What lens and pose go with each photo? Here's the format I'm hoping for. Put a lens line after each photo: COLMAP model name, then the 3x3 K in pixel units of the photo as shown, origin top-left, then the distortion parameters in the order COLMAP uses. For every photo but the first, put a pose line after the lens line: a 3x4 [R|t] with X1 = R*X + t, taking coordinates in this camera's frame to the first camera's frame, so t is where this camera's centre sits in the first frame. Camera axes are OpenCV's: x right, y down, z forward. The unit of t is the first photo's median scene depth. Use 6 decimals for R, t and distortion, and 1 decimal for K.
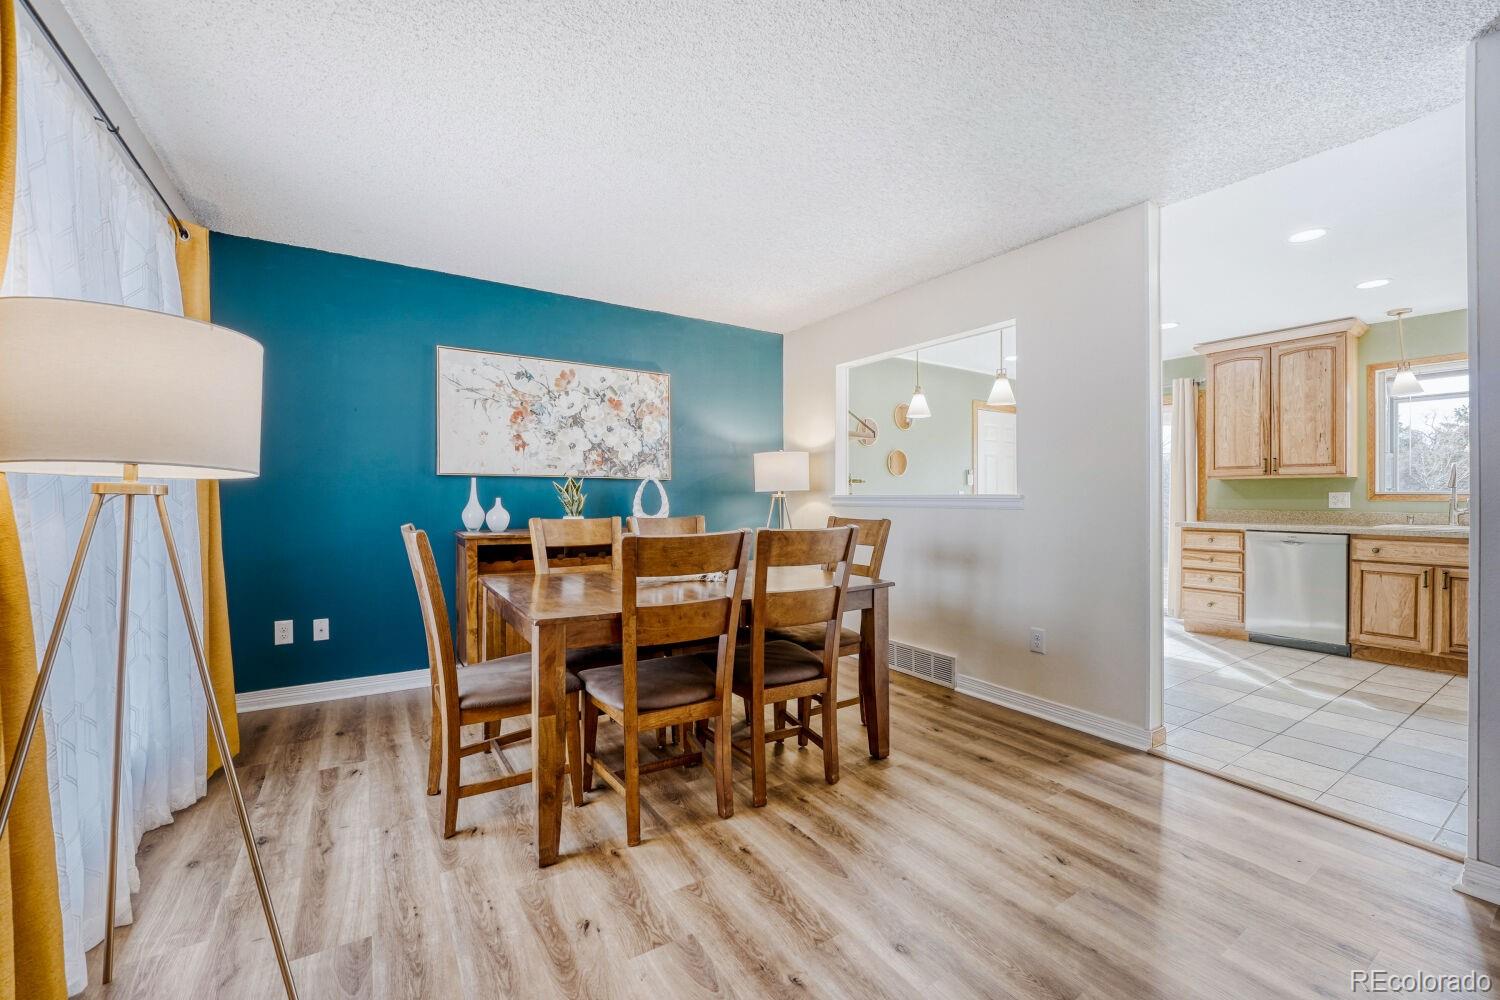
lens RADIAL K [[610.0, 0, 760.3], [0, 610.0, 500.8], [0, 0, 1]] dist [-0.015922, 0.000258]
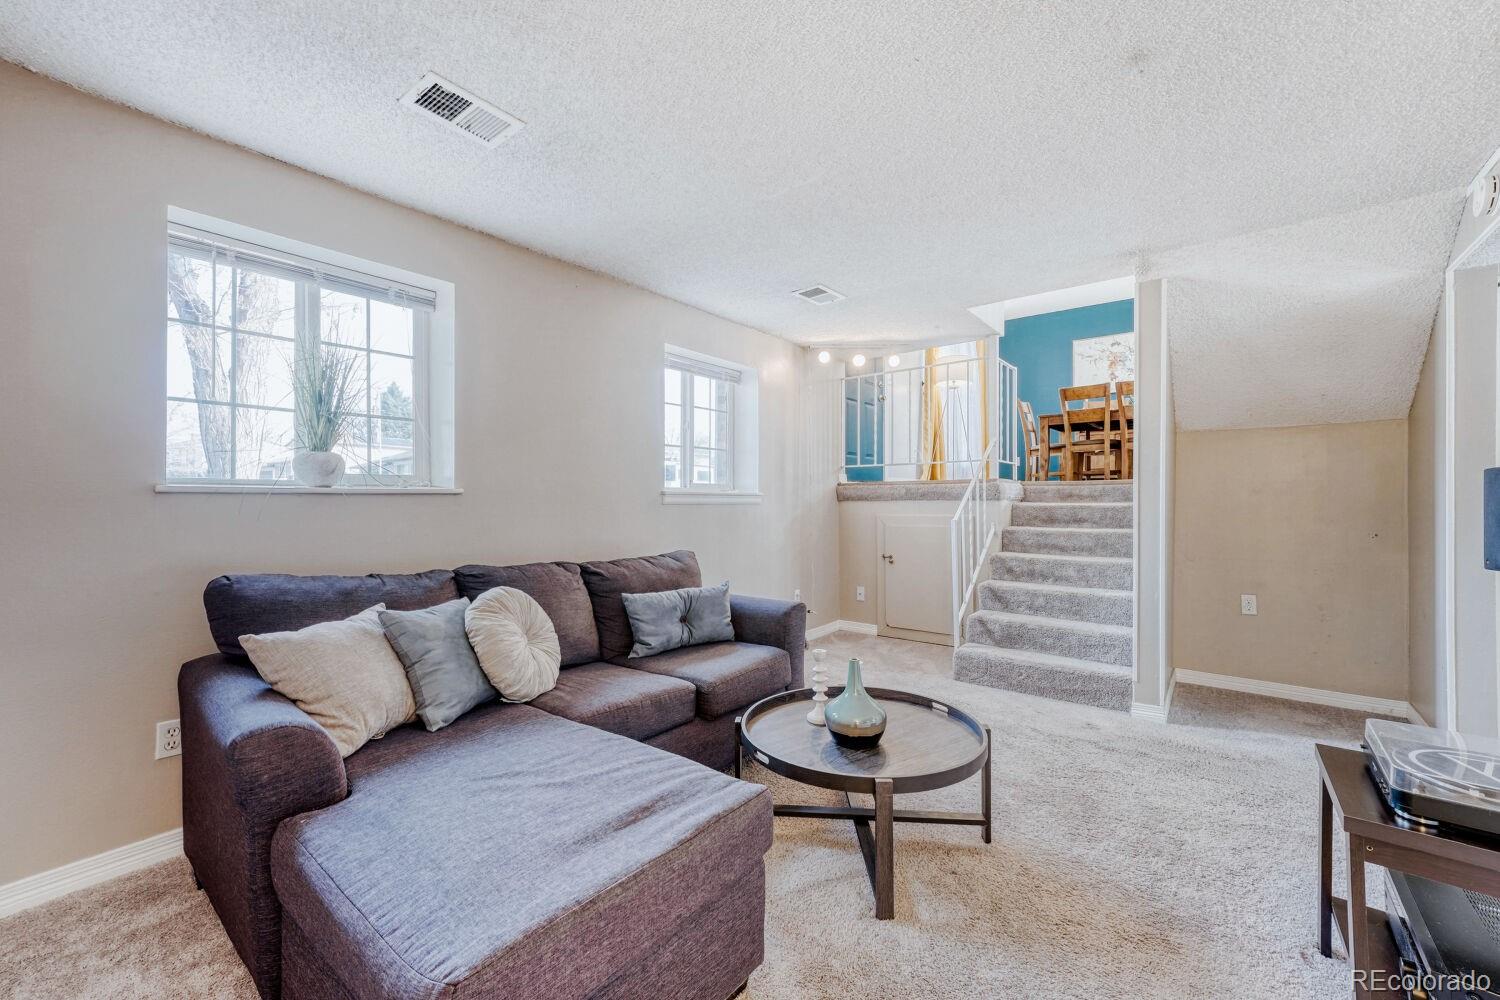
lens RADIAL K [[611.8, 0, 750.0], [0, 611.8, 500.0], [0, 0, 1]] dist [-0.000089, 0.000025]
pose [[0.312968, 0.000573, -0.949764, 1.094294], [-0.001574, 0.999999, 0.000085, 0.298742], [0.949762, 0.001468, 0.312969, -0.765482]]
